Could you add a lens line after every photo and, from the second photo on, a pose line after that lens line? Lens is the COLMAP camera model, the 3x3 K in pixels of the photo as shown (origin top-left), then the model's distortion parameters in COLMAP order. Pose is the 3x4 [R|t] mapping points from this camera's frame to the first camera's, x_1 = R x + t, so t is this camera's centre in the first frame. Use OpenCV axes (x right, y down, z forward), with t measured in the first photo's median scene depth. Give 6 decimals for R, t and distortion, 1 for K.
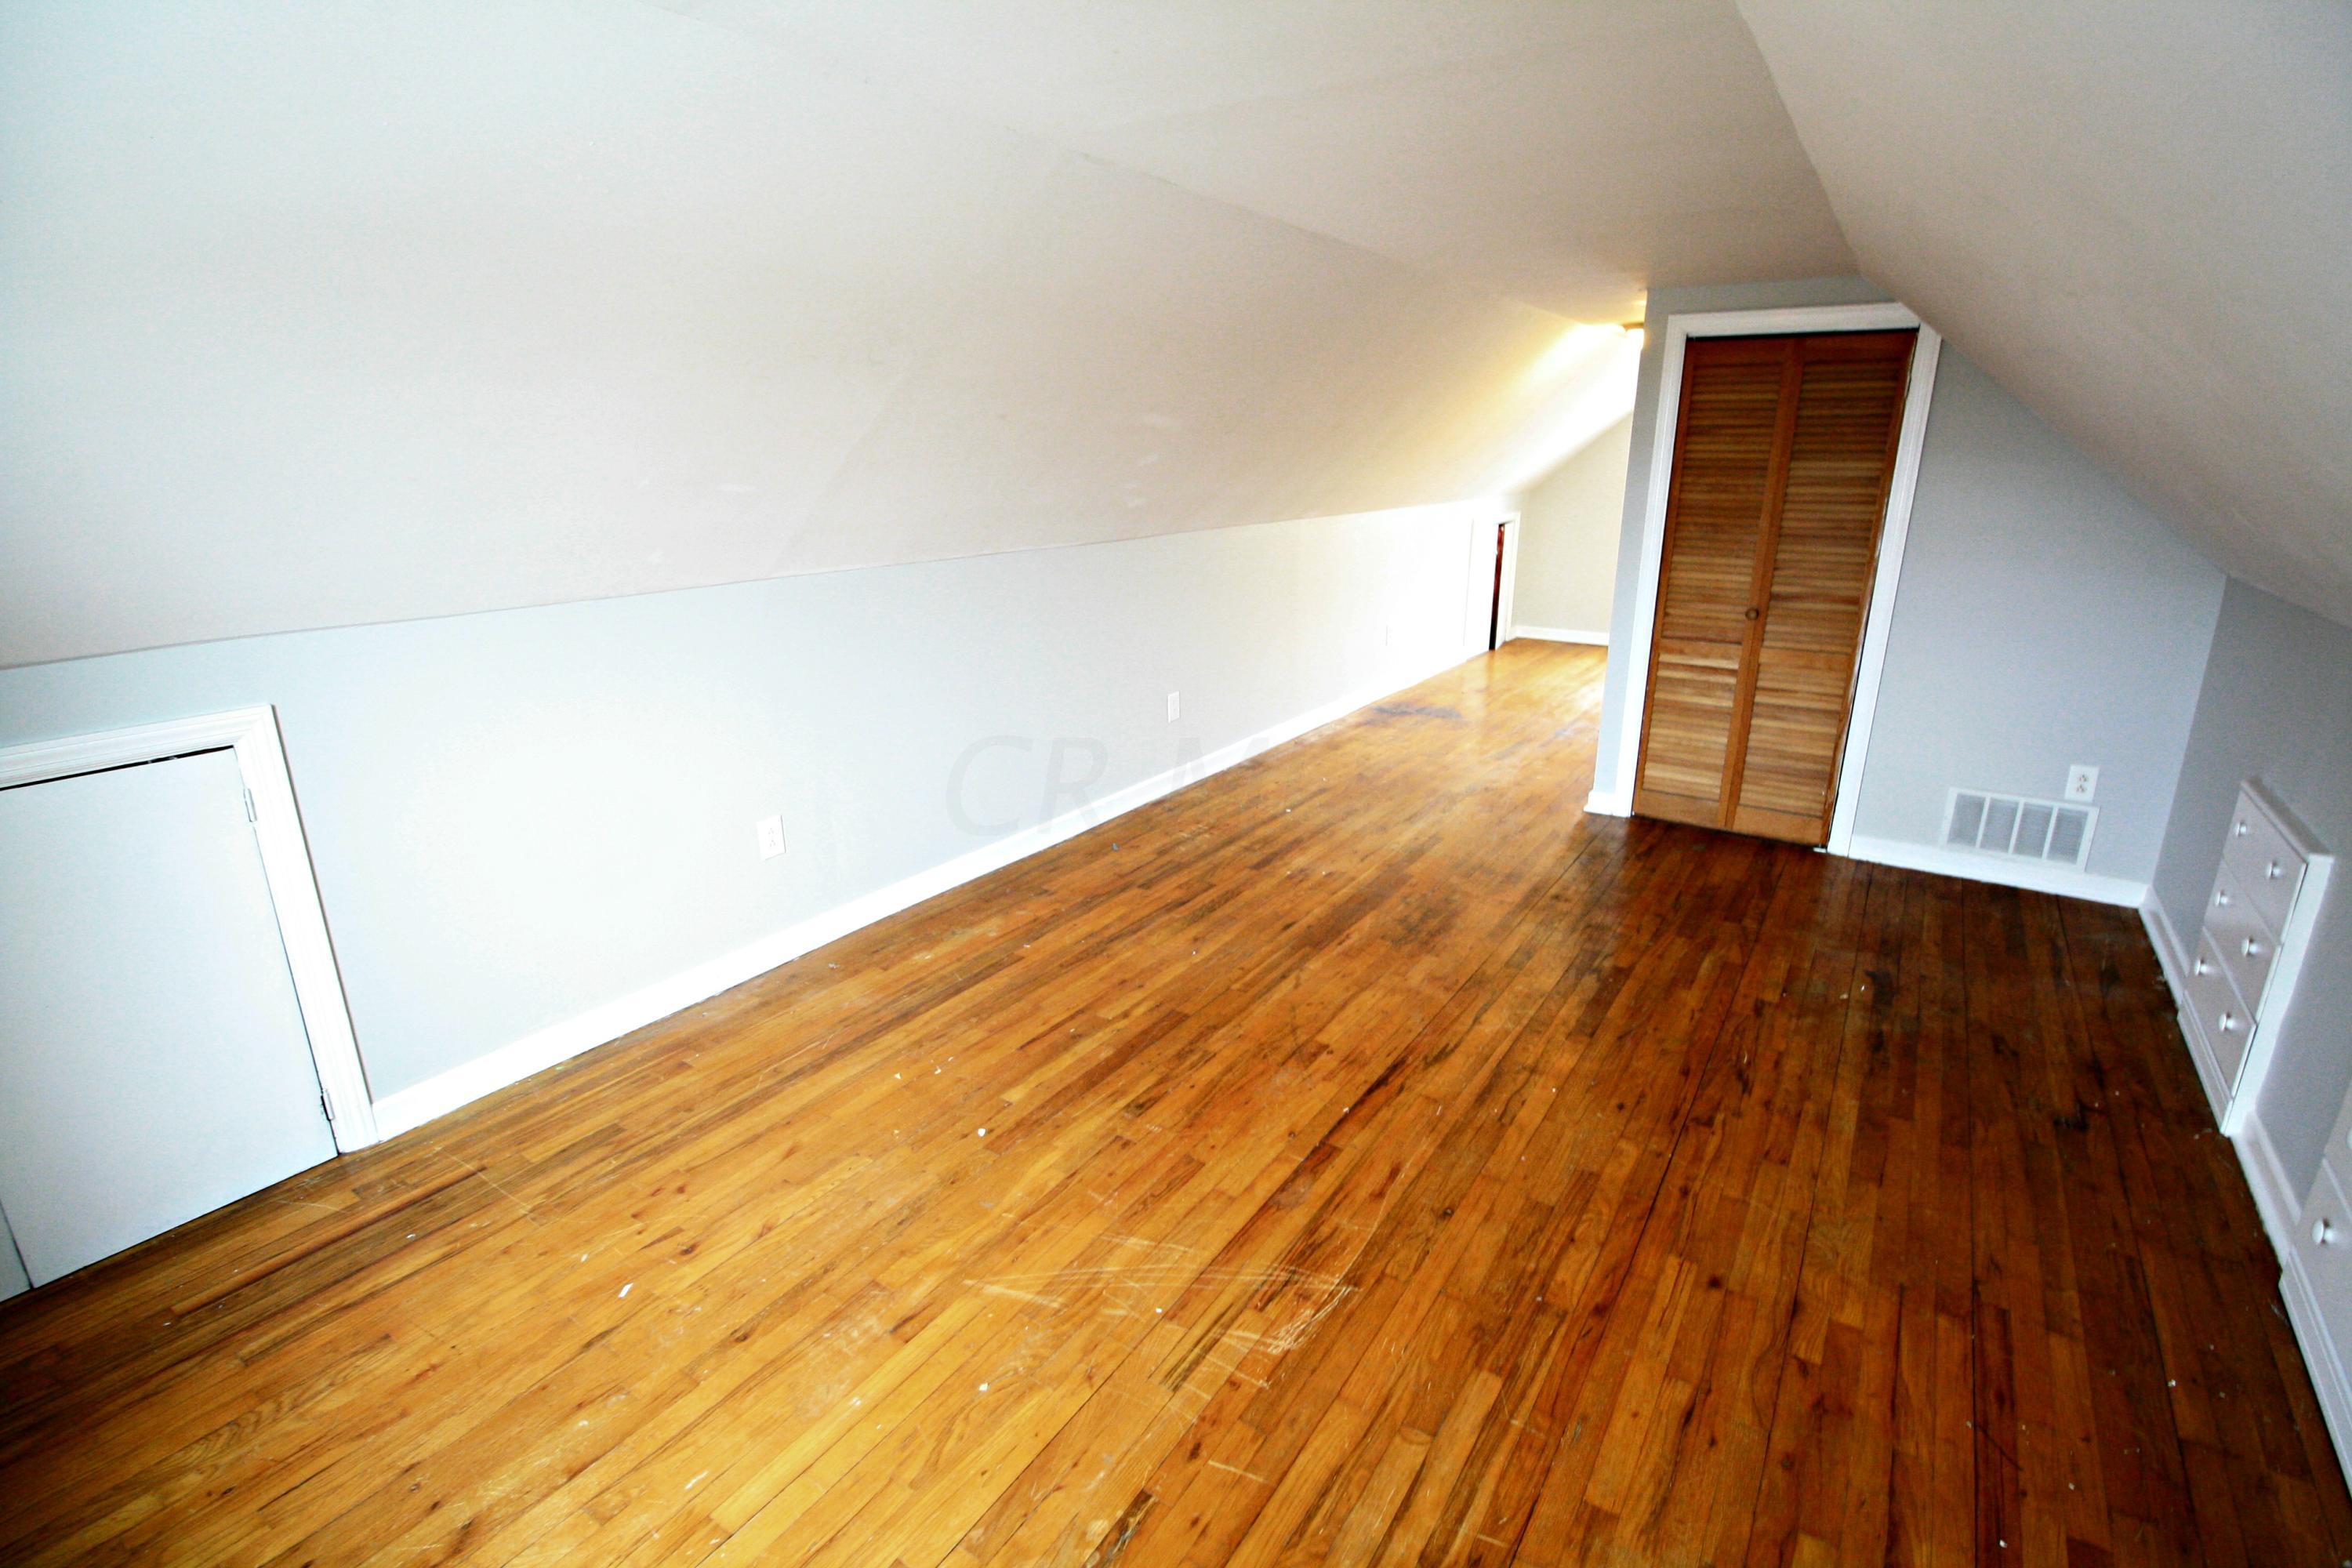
lens RADIAL K [[1097.1, 0, 1176.7], [0, 1097.1, 779.7], [0, 0, 1]] dist [-0.008802, -0.004673]
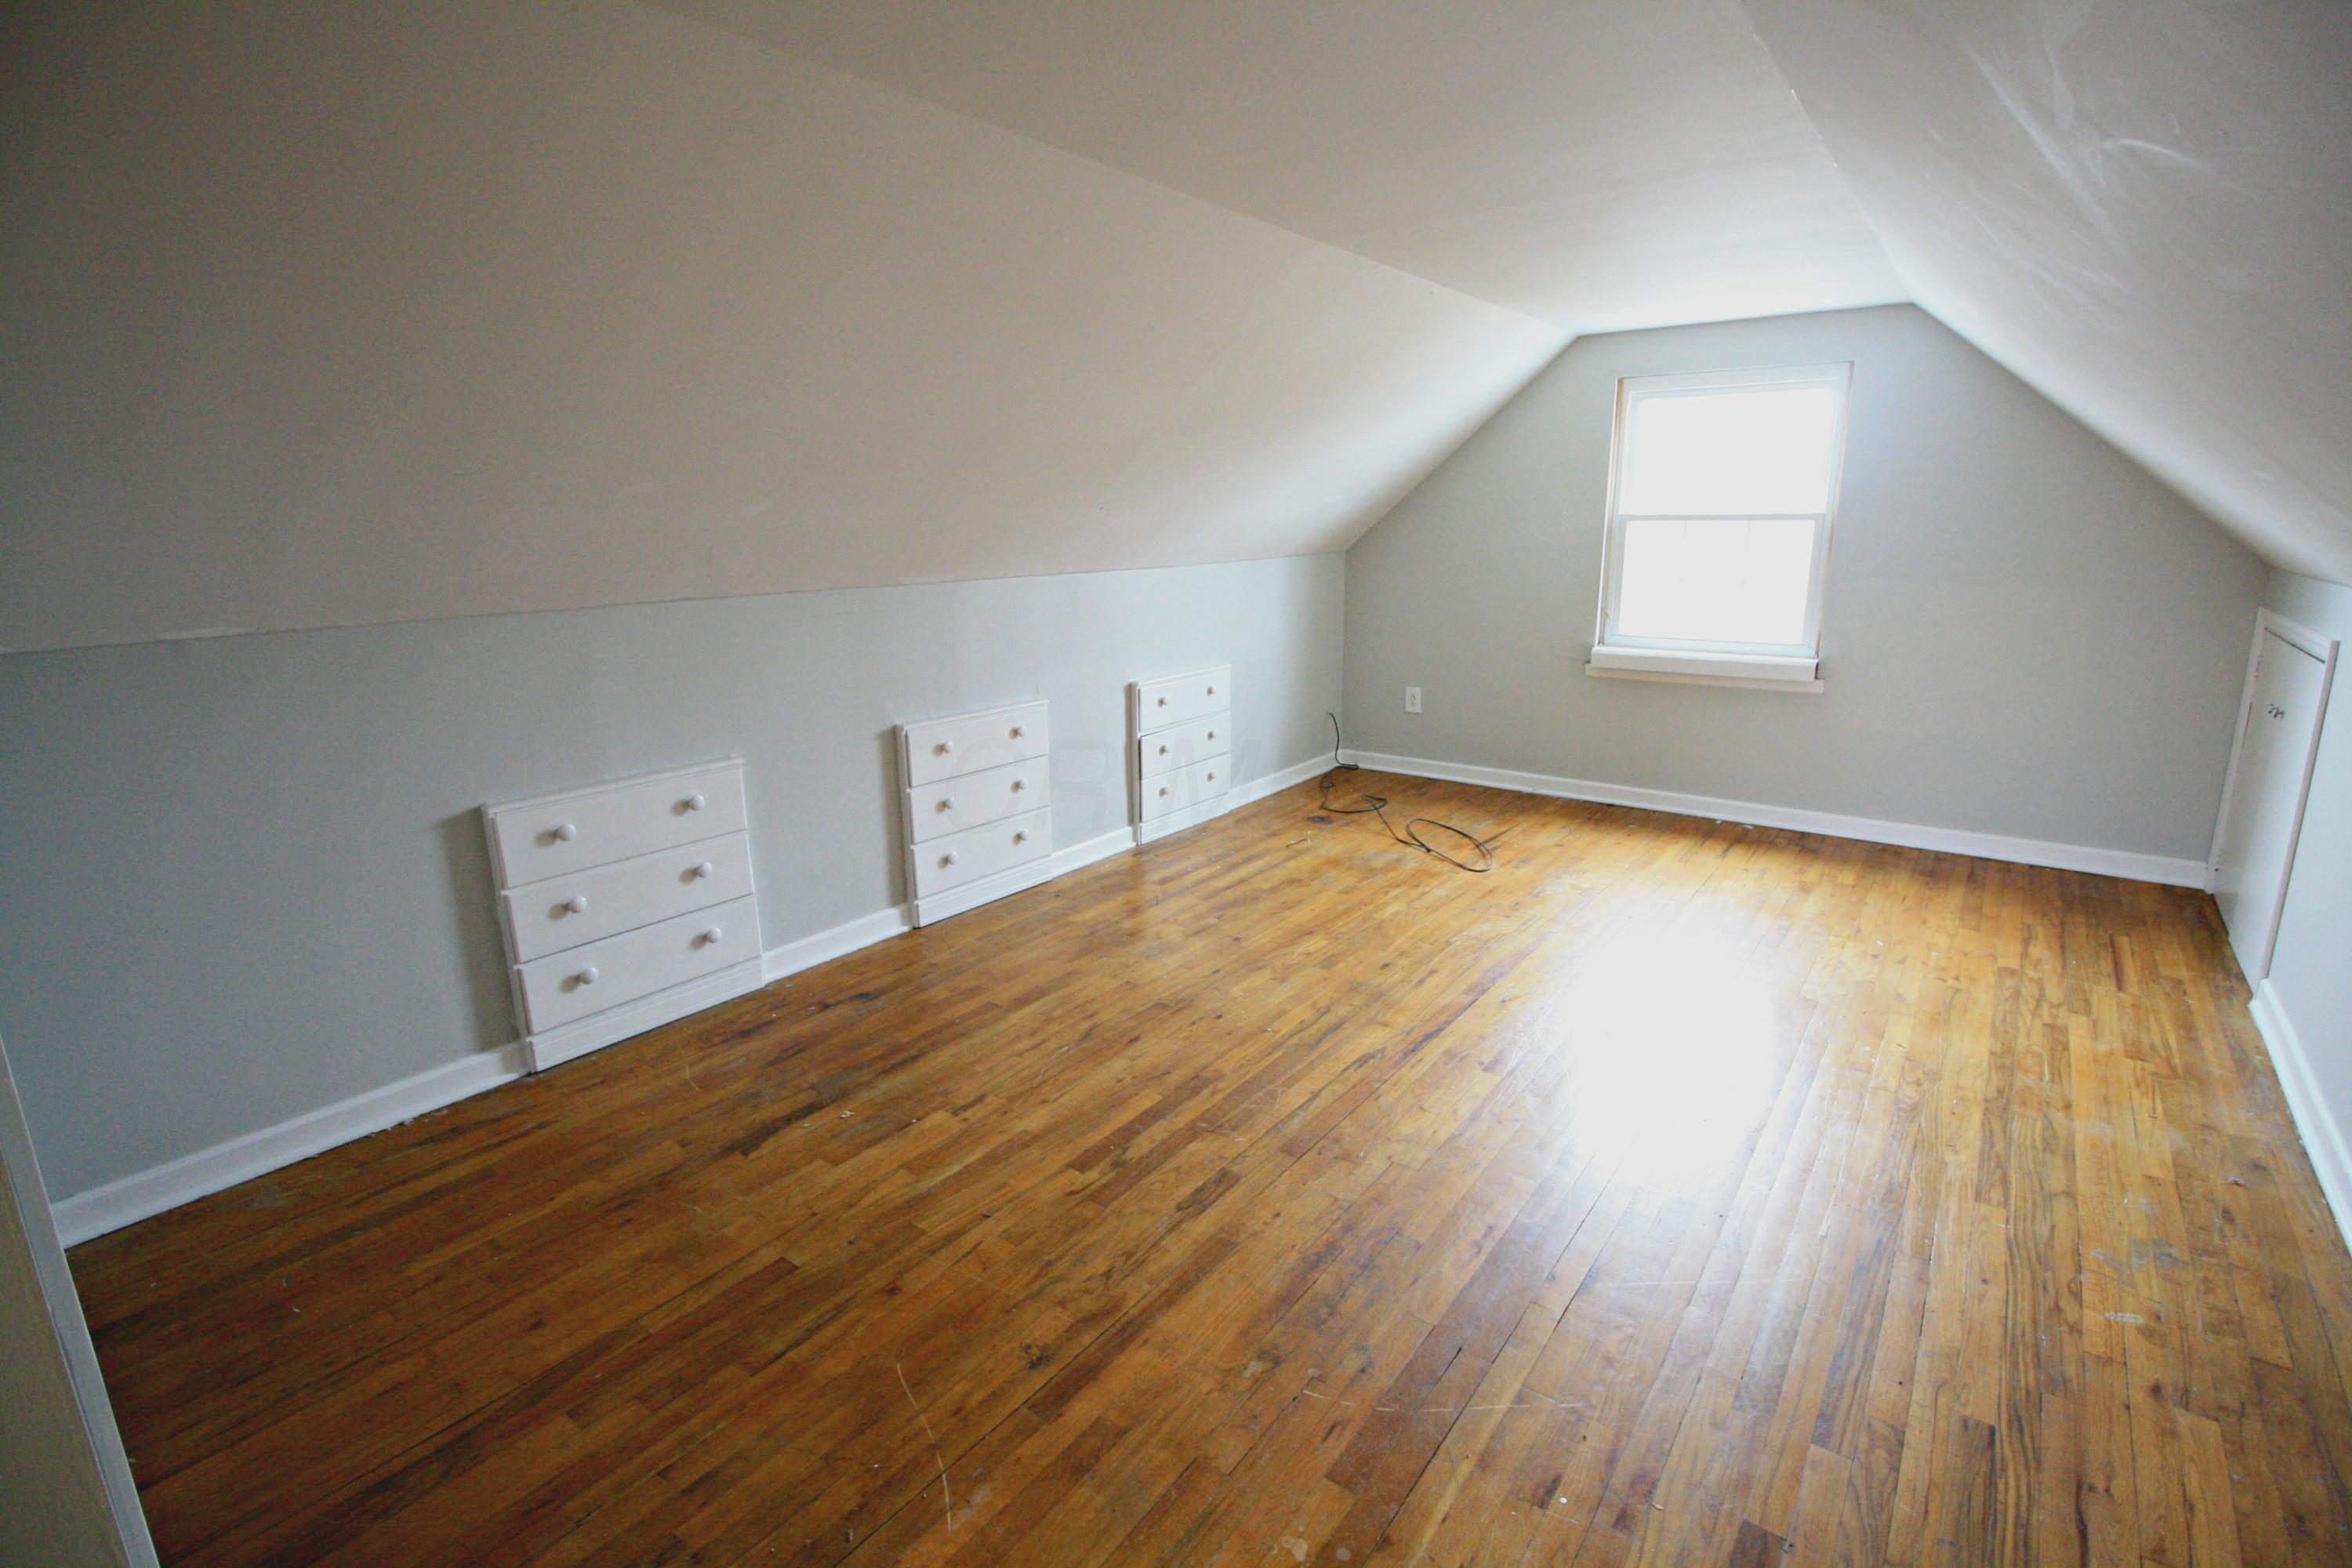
lens RADIAL K [[1097.1, 0, 1177.0], [0, 1097.1, 777.5], [0, 0, 1]] dist [-0.008802, -0.004673]
pose [[-0.998273, -0.002818, 0.058679, 0.410099], [0.027450, 0.860723, 0.508334, -0.544021], [-0.051938, 0.509066, -0.859159, 2.000702]]
